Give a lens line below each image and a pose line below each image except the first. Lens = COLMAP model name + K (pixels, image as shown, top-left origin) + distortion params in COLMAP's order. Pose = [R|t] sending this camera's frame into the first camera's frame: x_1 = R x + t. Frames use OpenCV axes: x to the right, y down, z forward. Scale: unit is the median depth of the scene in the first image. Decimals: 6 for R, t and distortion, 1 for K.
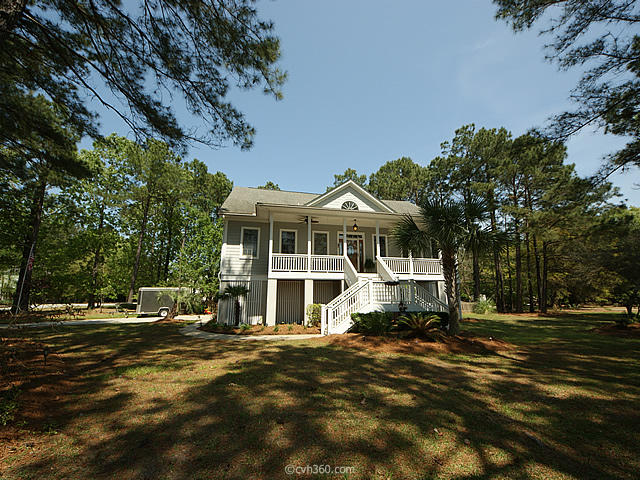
lens RADIAL K [[258.5, 0, 321.2], [0, 258.5, 243.5], [0, 0, 1]] dist [0.010454, 0.000059]
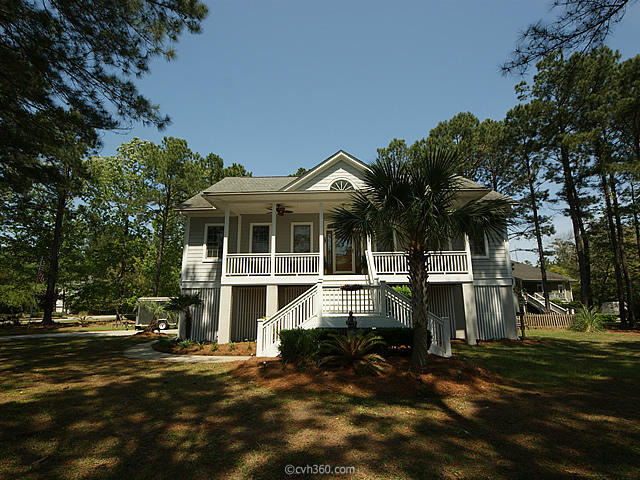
lens RADIAL K [[318.1, 0, 321.6], [0, 318.1, 237.2], [0, 0, 1]] dist [-0.007577, -0.003502]
pose [[0.967329, -0.059534, -0.246434, 0.307729], [0.056475, 0.998214, -0.019470, 0.020329], [0.247153, 0.004917, 0.968964, 0.099200]]
